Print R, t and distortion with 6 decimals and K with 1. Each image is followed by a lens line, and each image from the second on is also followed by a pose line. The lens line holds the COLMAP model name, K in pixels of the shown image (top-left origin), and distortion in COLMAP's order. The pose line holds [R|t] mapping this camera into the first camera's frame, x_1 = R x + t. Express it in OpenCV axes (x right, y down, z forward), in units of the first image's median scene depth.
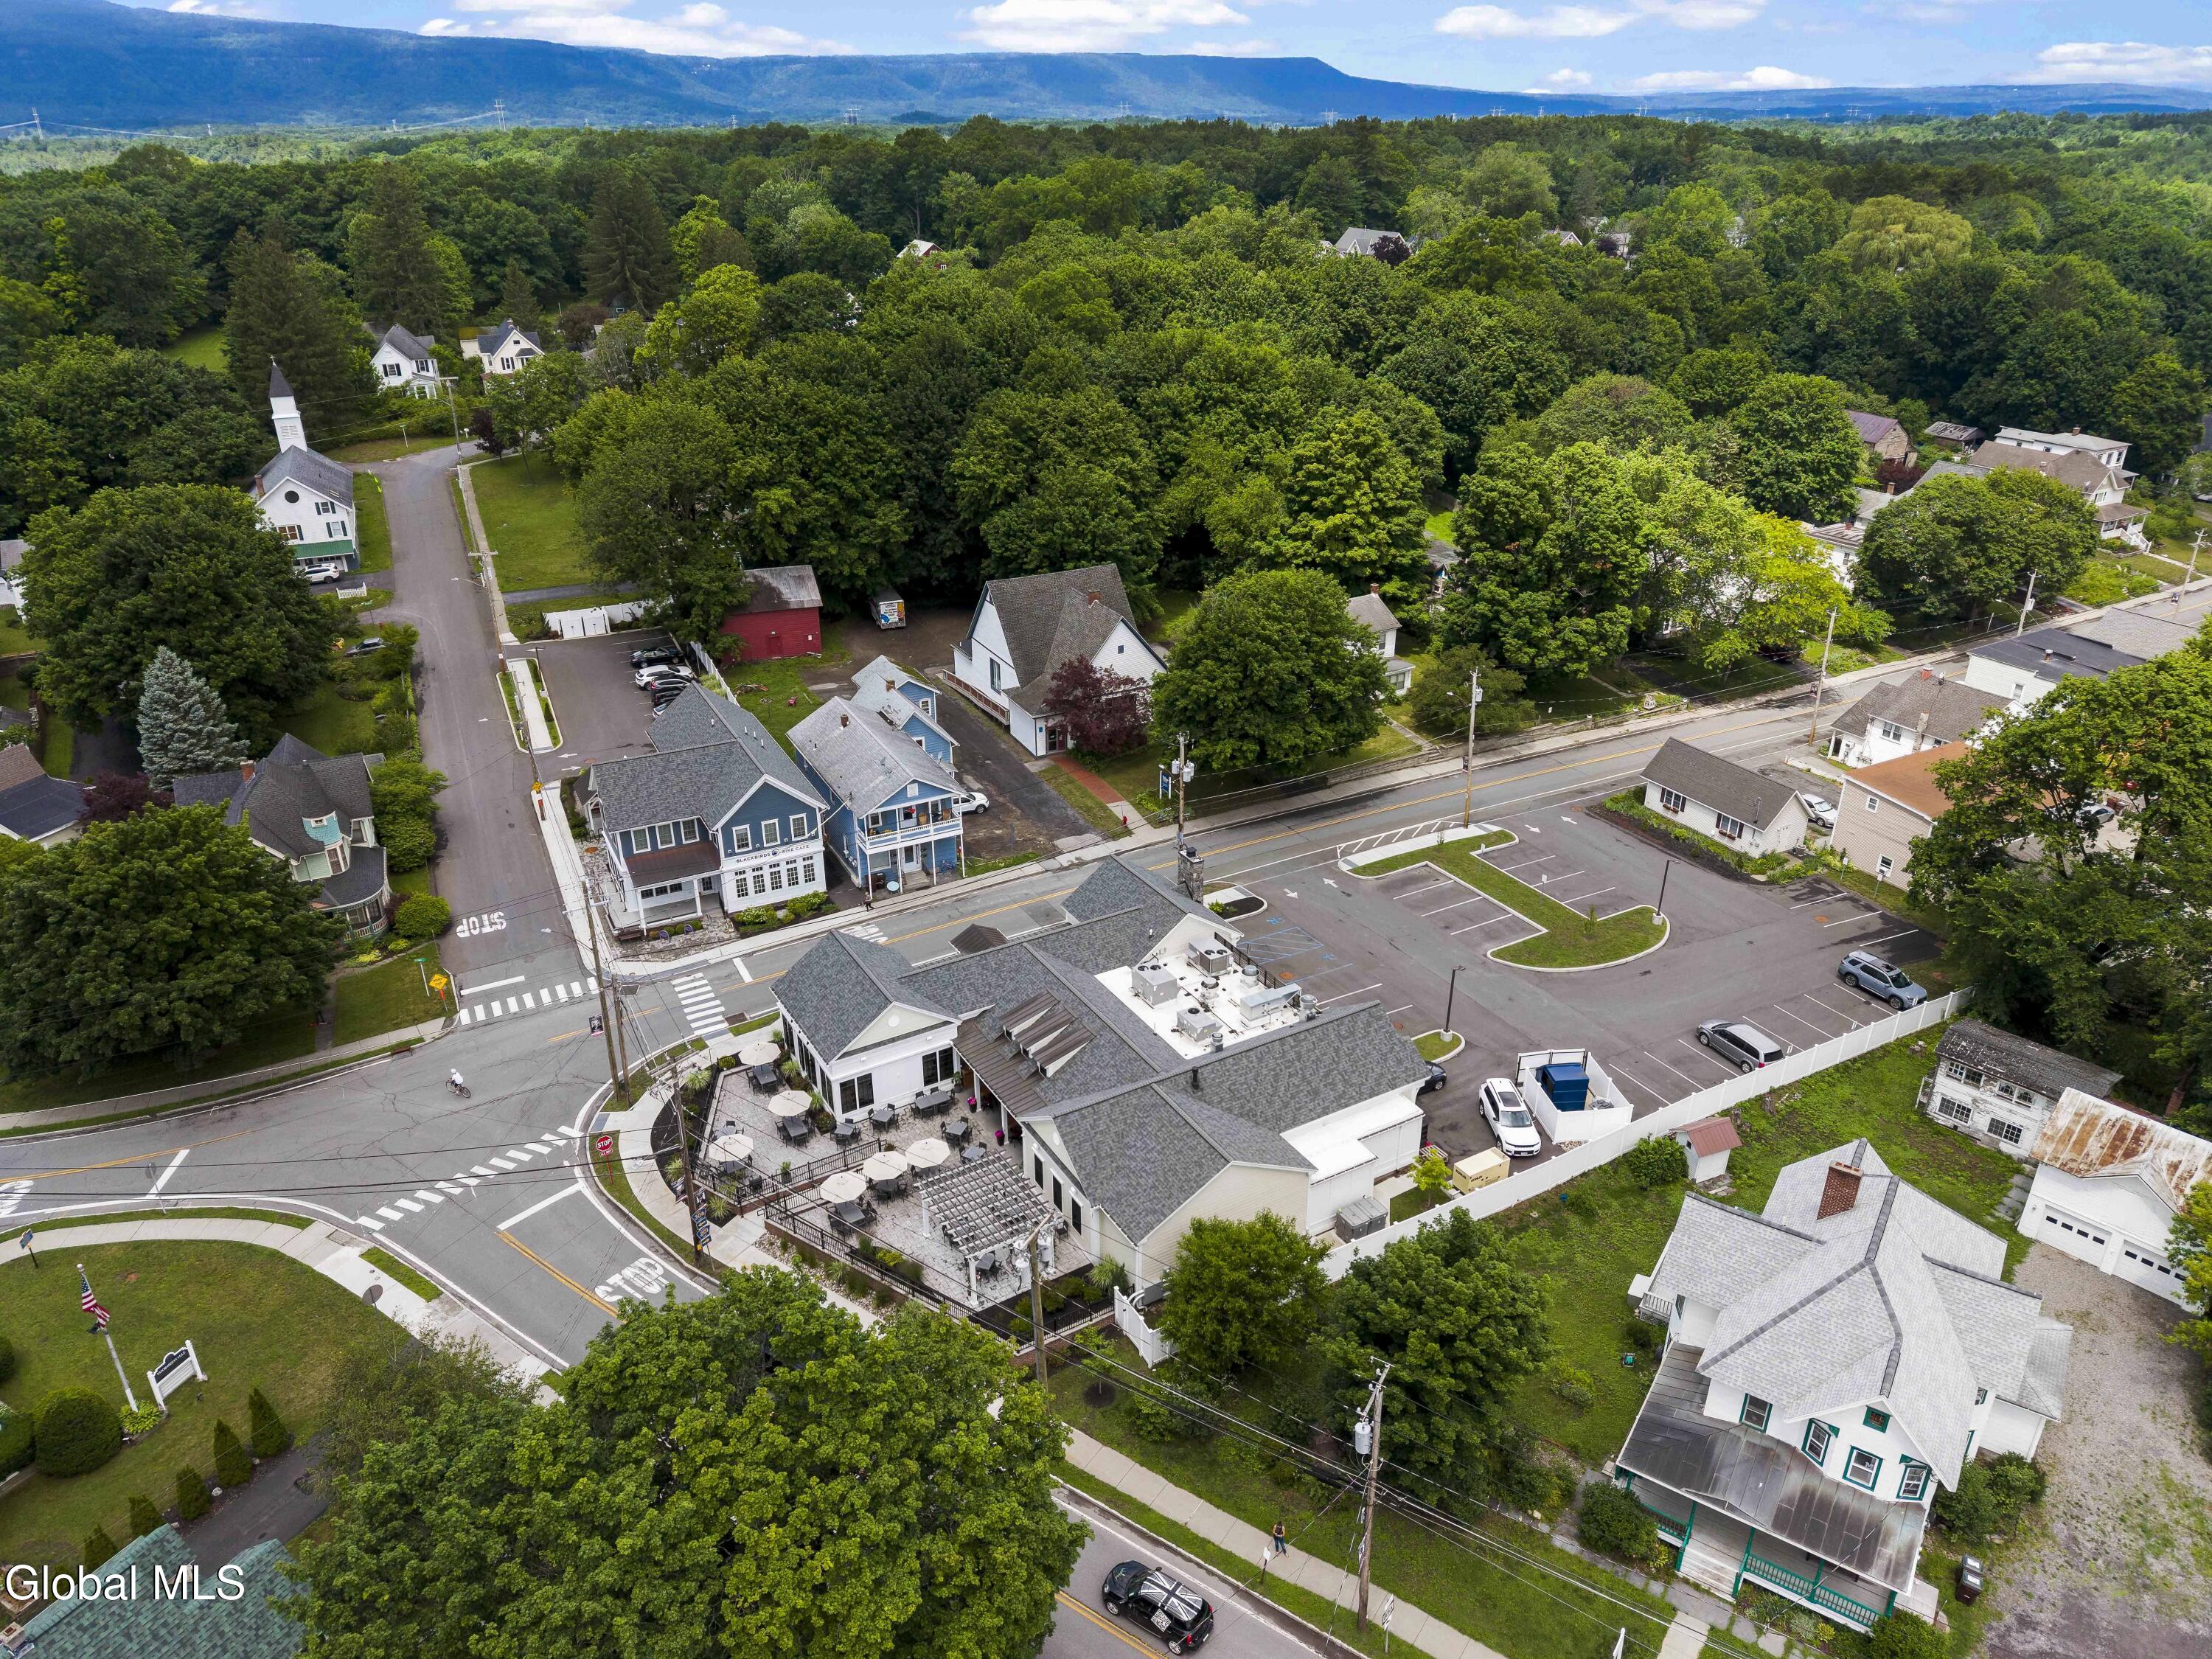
lens RADIAL K [[1511.5, 0, 1070.8], [0, 1511.5, 759.8], [0, 0, 1]] dist [0.004207, 0.000428]
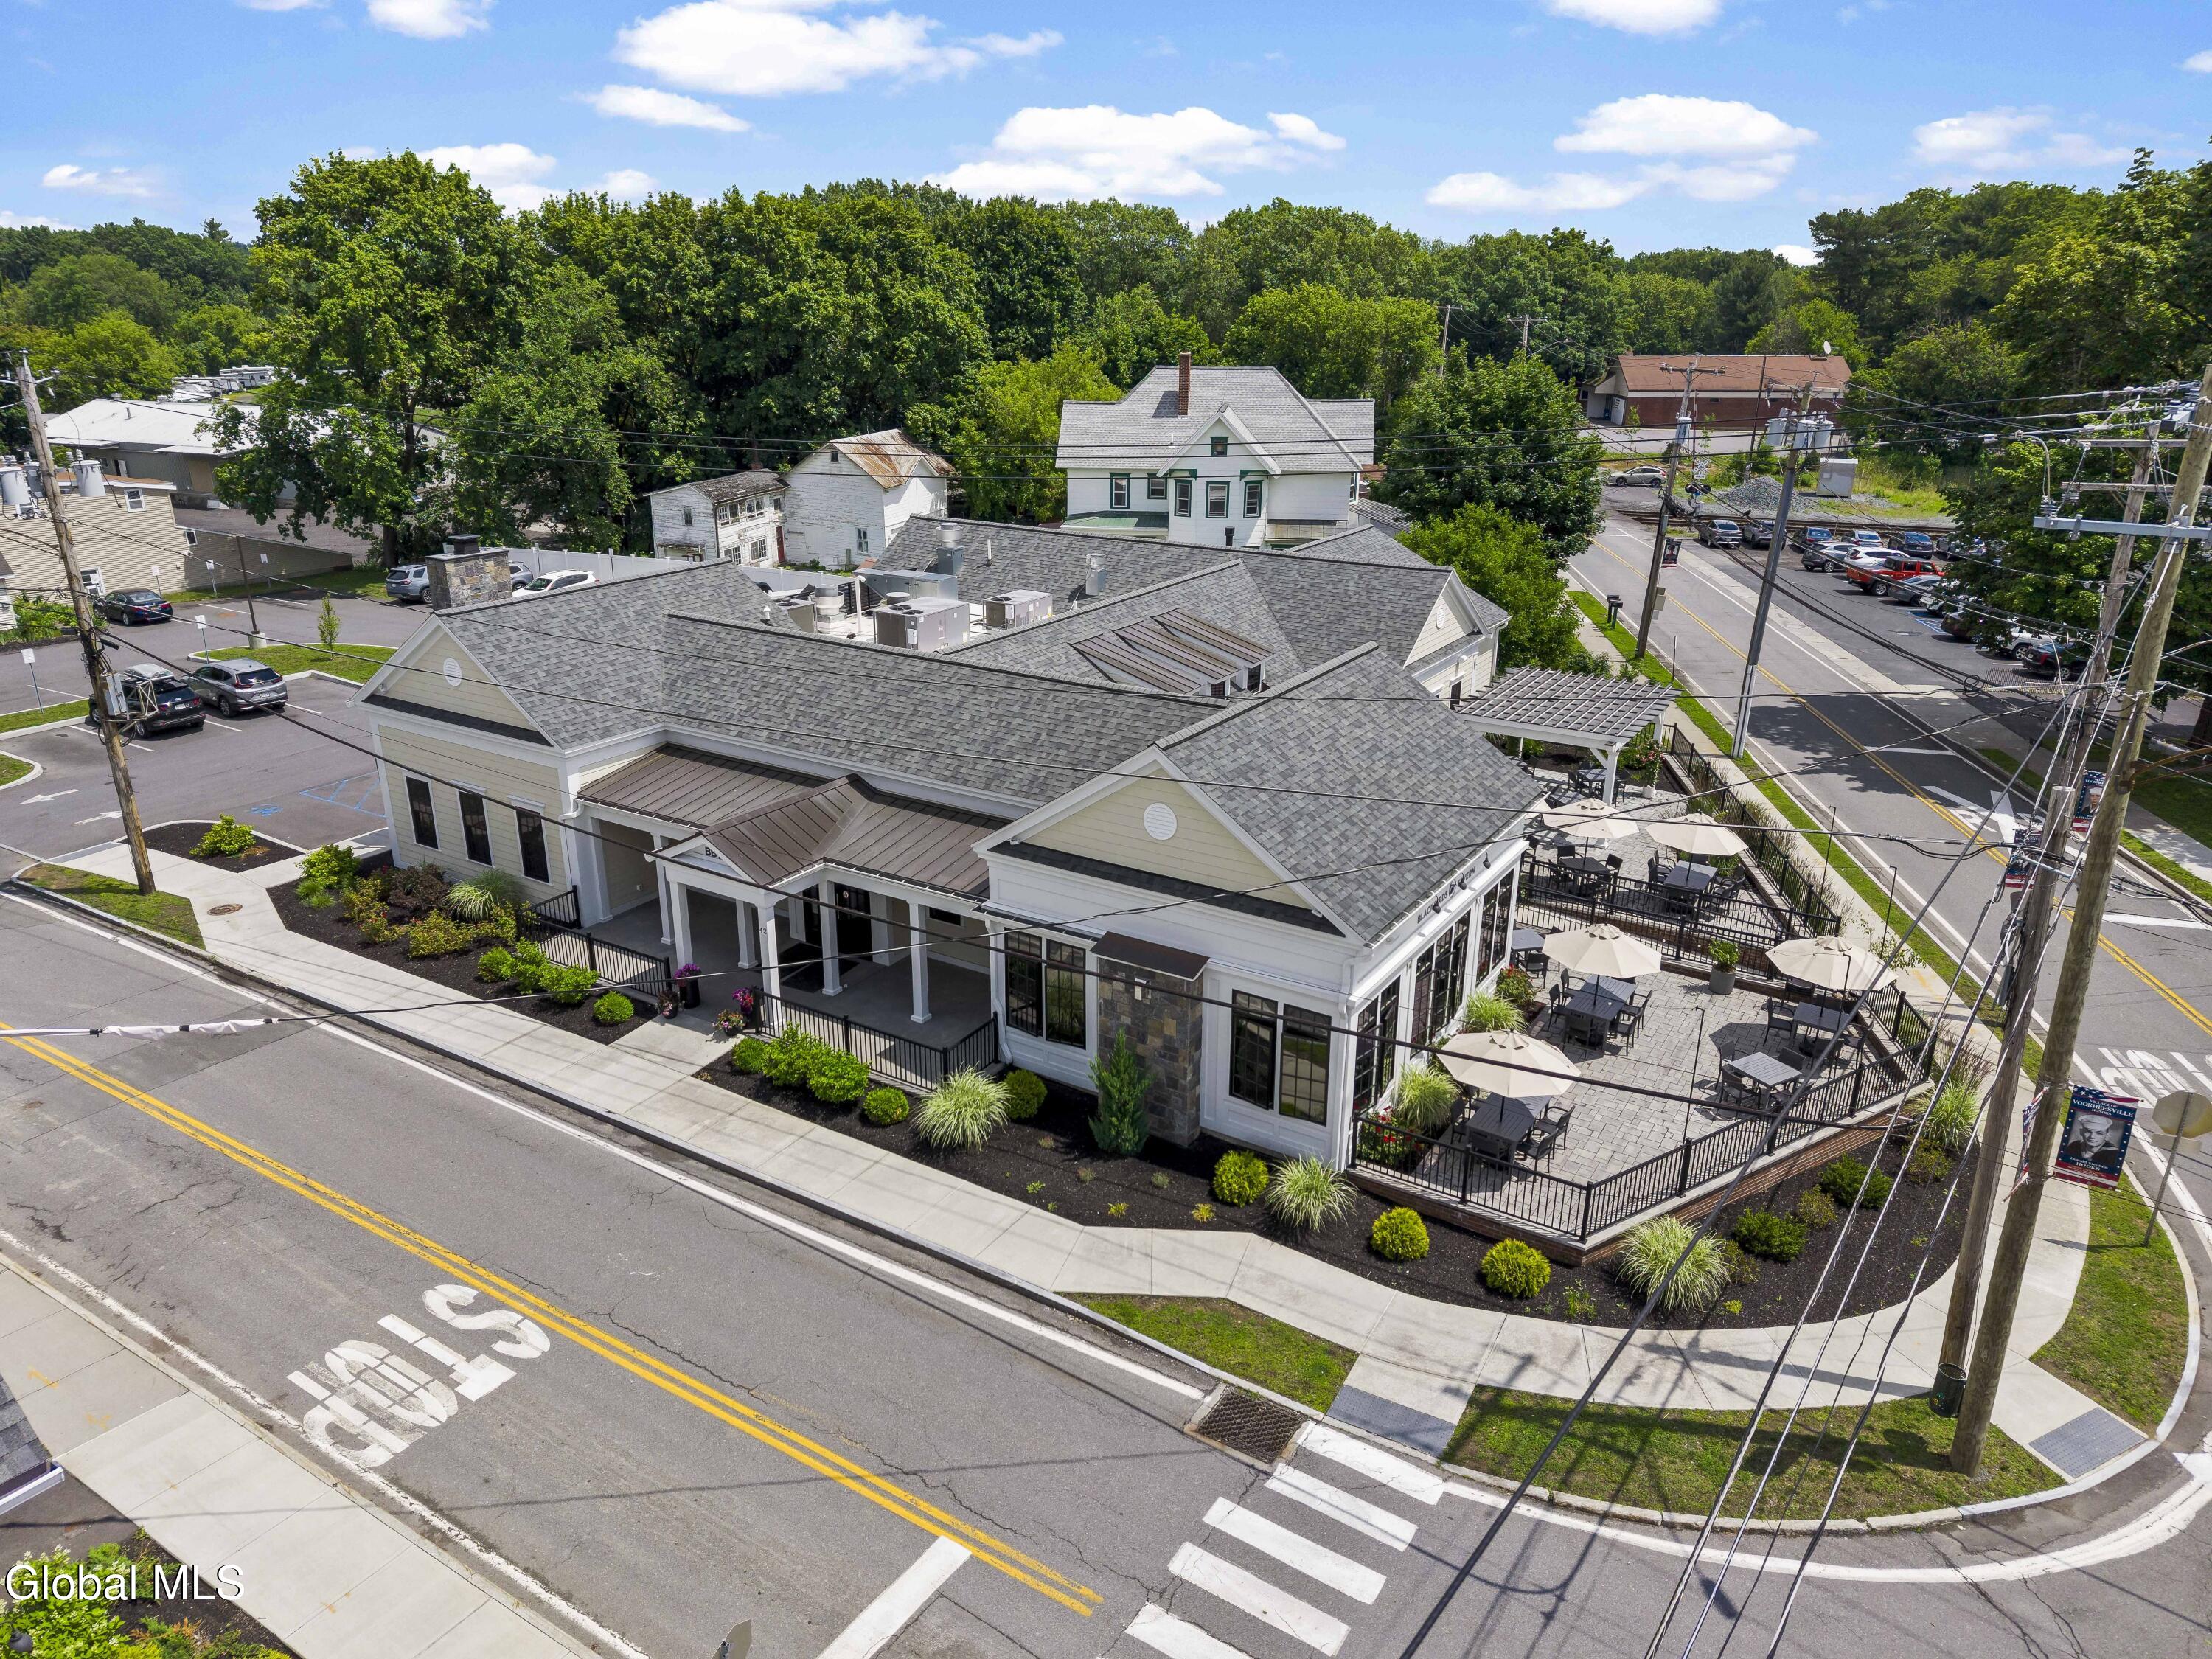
lens RADIAL K [[1503.2, 0, 1106.0], [0, 1503.2, 829.5], [0, 0, 1]] dist [0.002072, -0.003225]
pose [[-0.475986, -0.285374, 0.831864, -0.371174], [0.343319, 0.810542, 0.474504, -0.009964], [-0.809672, 0.511453, -0.287832, 1.046076]]
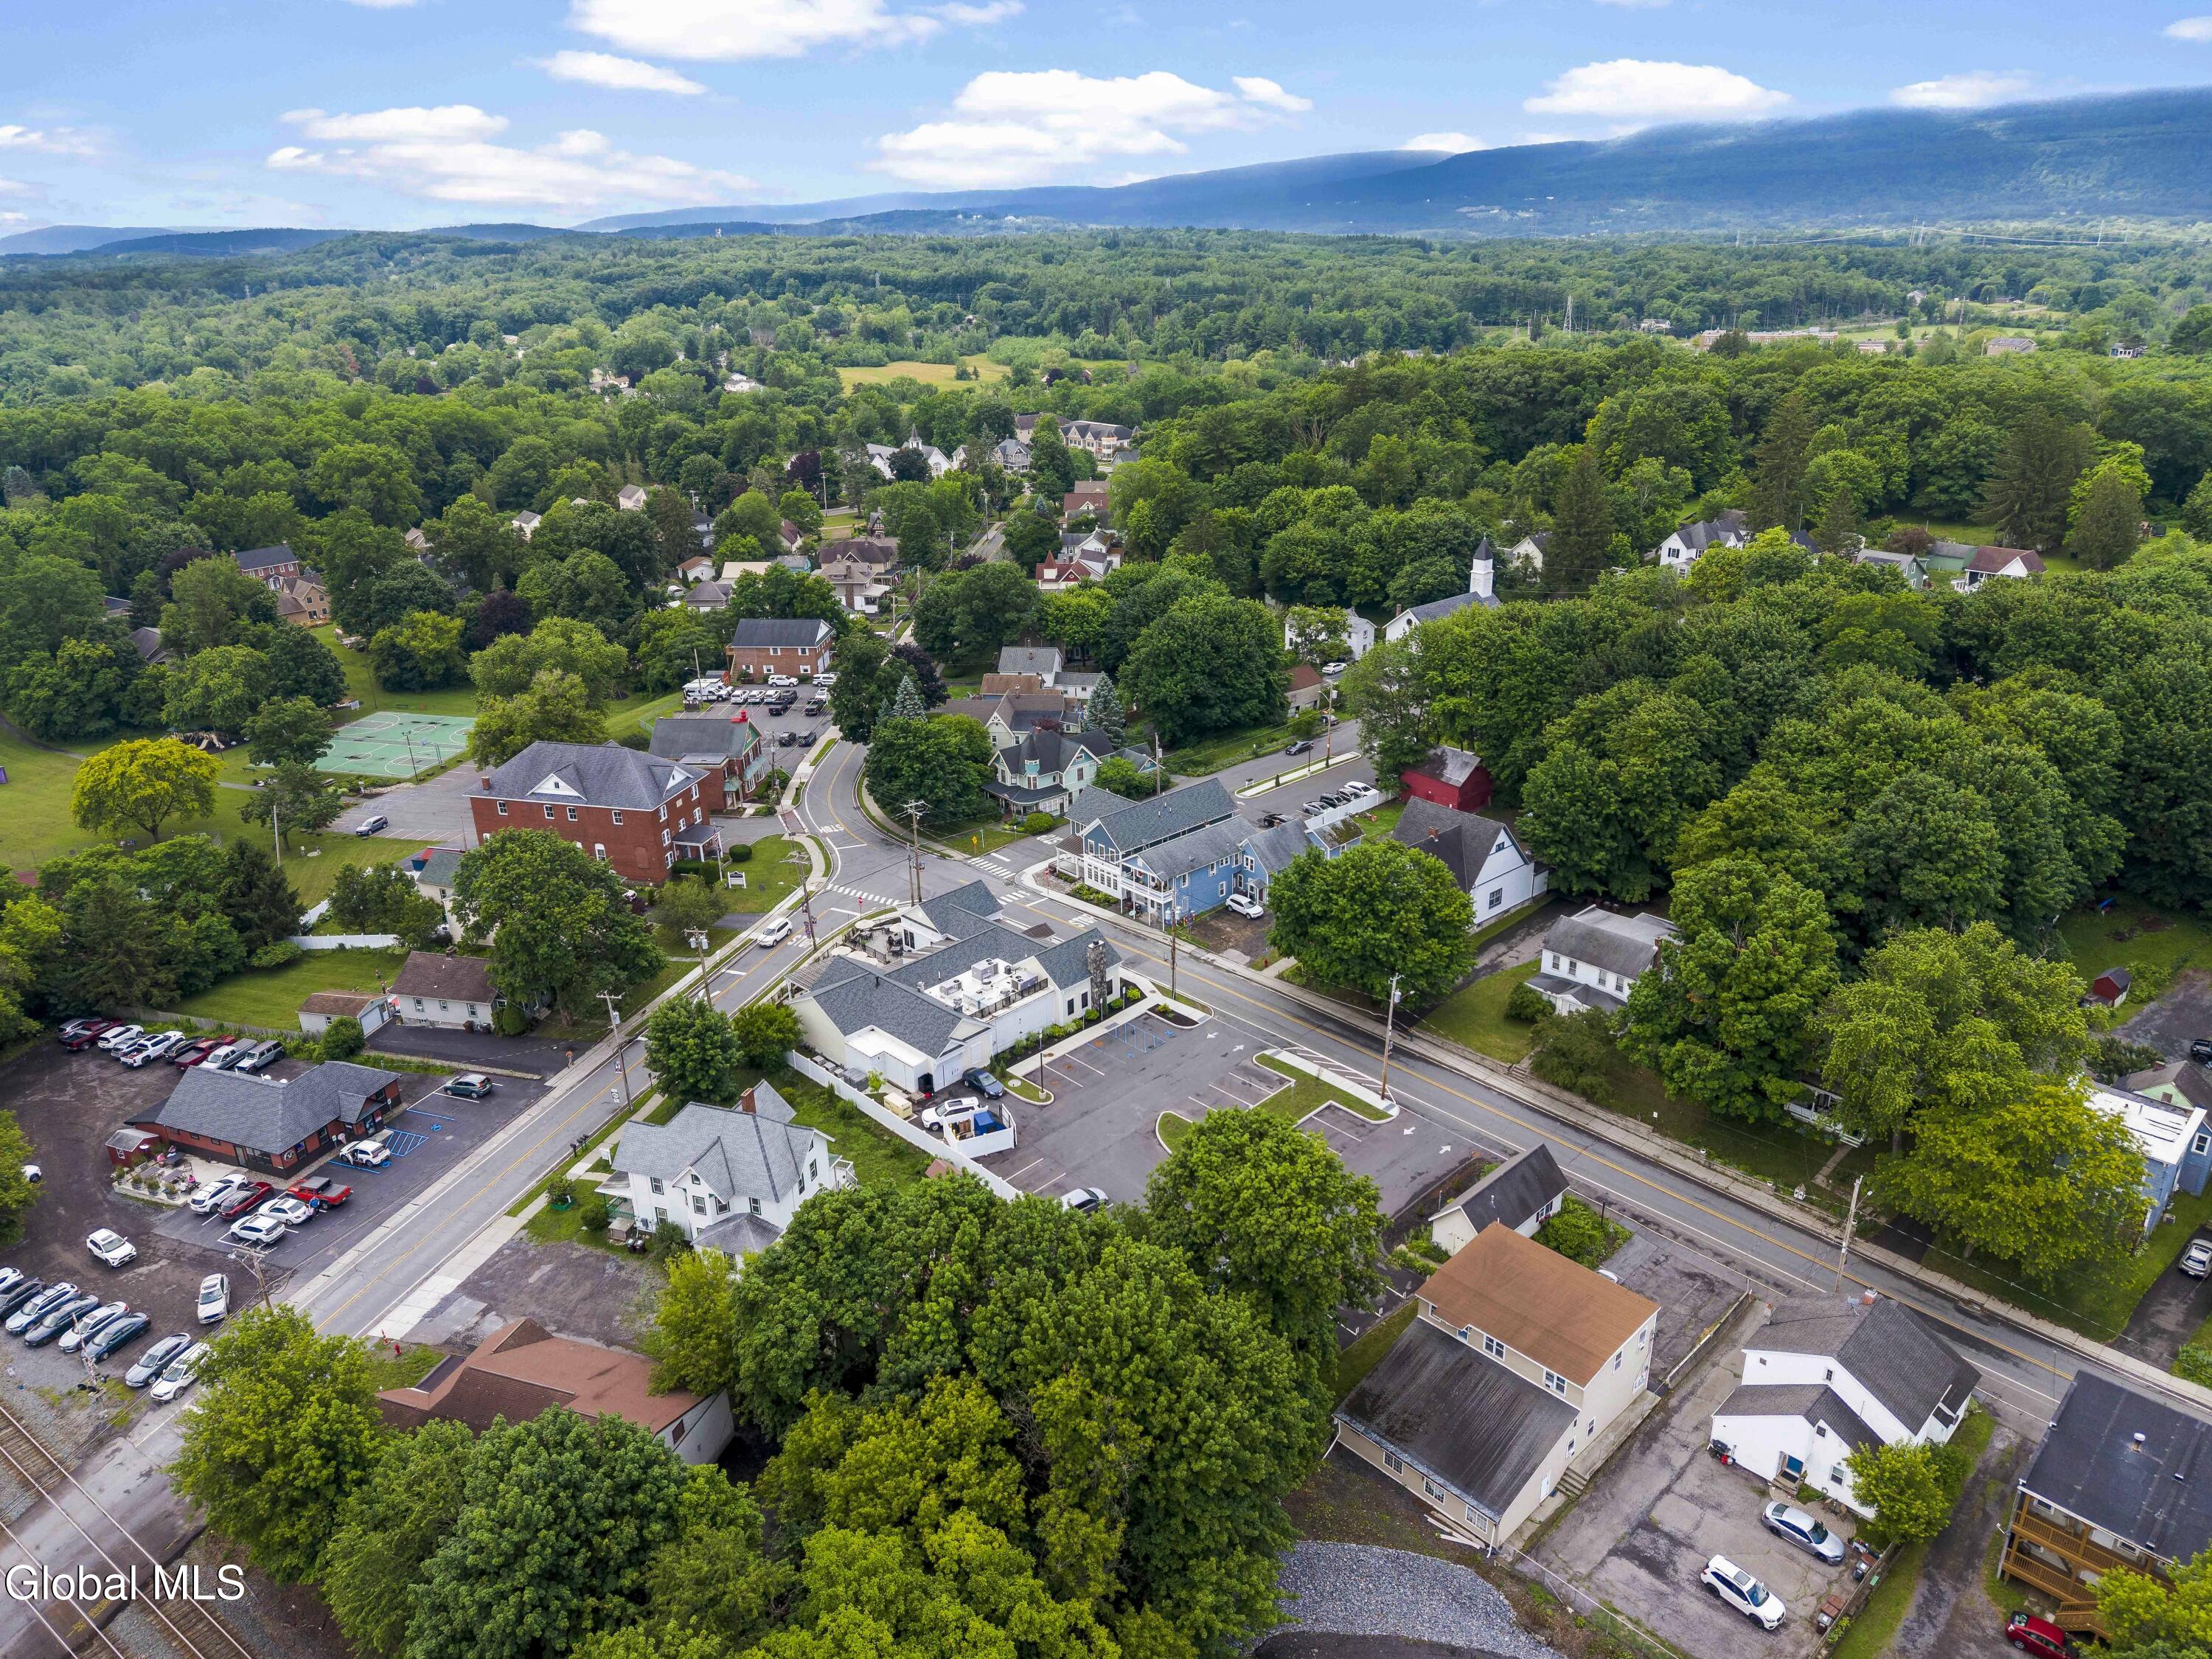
lens RADIAL K [[1503.2, 0, 1106.0], [0, 1503.2, 829.5], [0, 0, 1]] dist [0.002072, -0.003225]
pose [[0.273741, 0.362536, -0.890861, 1.495892], [-0.365186, 0.896055, 0.252436, -0.461363], [0.889778, 0.256228, 0.377681, 0.390491]]
